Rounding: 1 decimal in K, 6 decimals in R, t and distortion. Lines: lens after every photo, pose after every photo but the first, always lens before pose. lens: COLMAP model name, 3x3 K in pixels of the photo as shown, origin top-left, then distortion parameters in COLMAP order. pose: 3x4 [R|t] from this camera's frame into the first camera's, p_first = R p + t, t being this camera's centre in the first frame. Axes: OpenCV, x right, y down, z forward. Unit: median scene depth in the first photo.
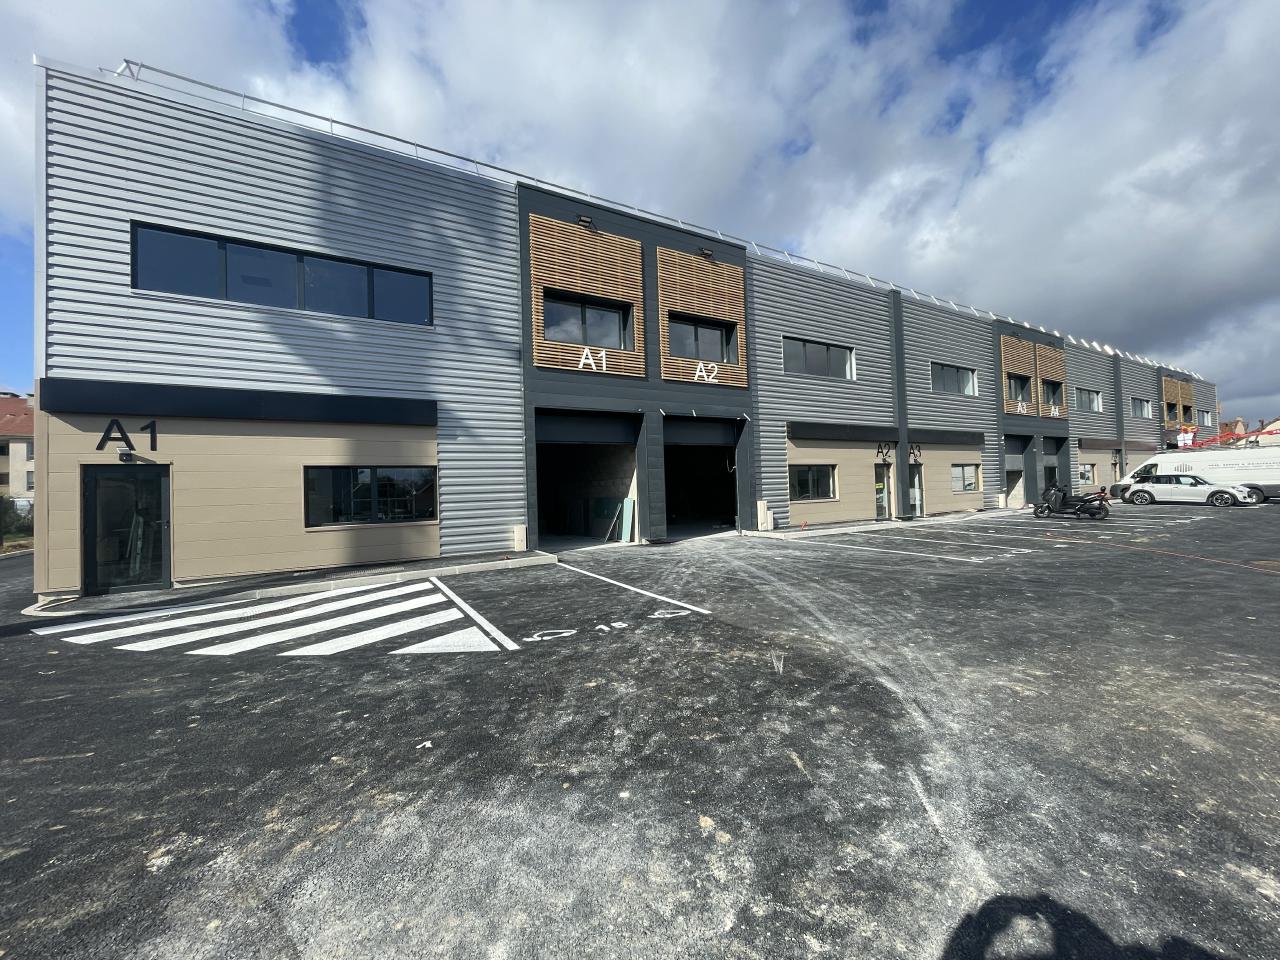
lens RADIAL K [[516.2, 0, 640.4], [0, 516.2, 475.0], [0, 0, 1]] dist [-0.003632, -0.000122]
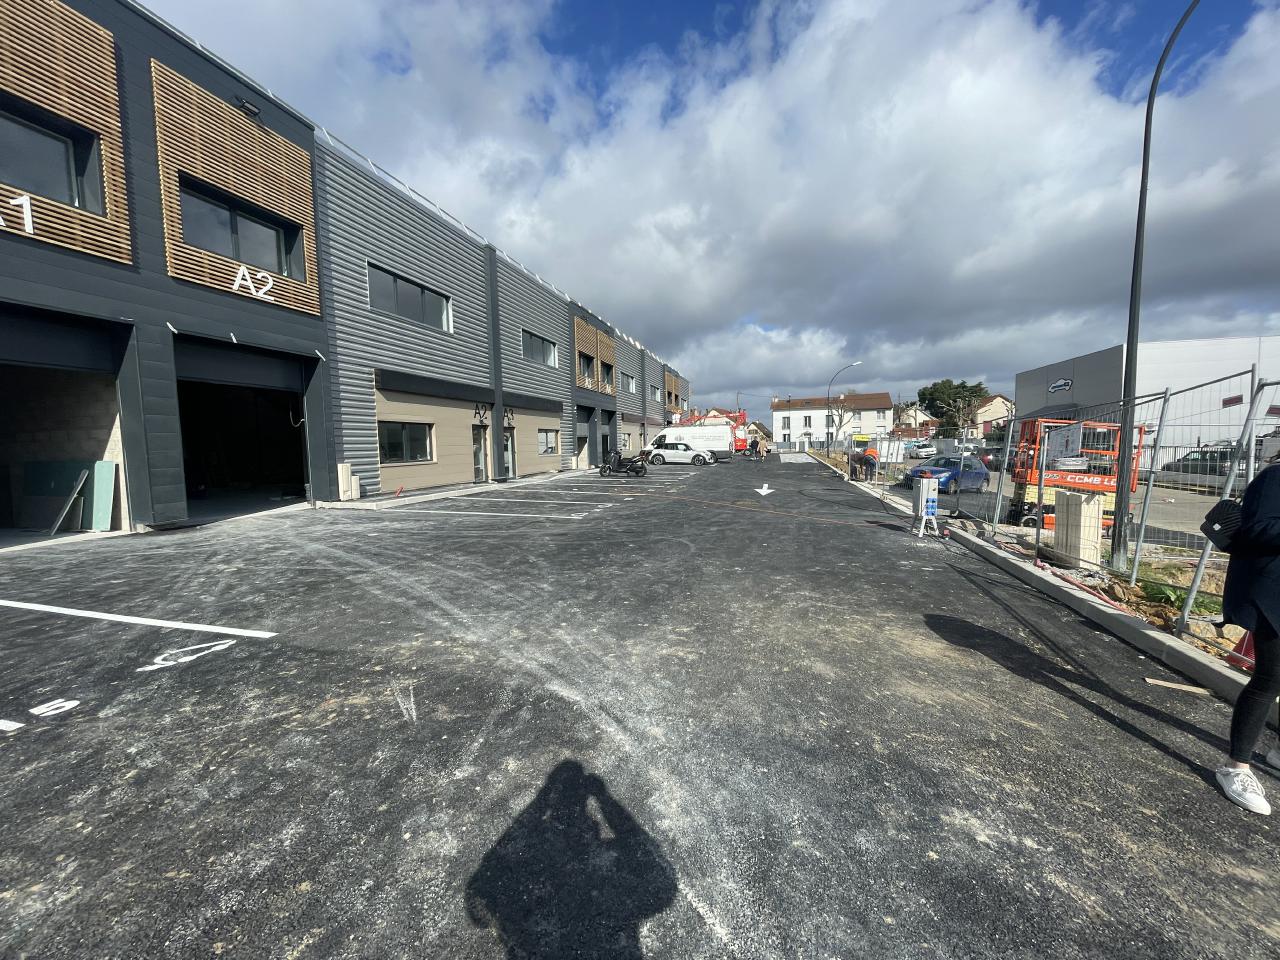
lens RADIAL K [[516.2, 0, 640.6], [0, 516.2, 482.6], [0, 0, 1]] dist [-0.003632, -0.000122]
pose [[0.720374, -0.034196, 0.692742, 0.012614], [-0.023308, 0.997026, 0.073454, 0.010874], [-0.693194, -0.069061, 0.717435, 0.113393]]
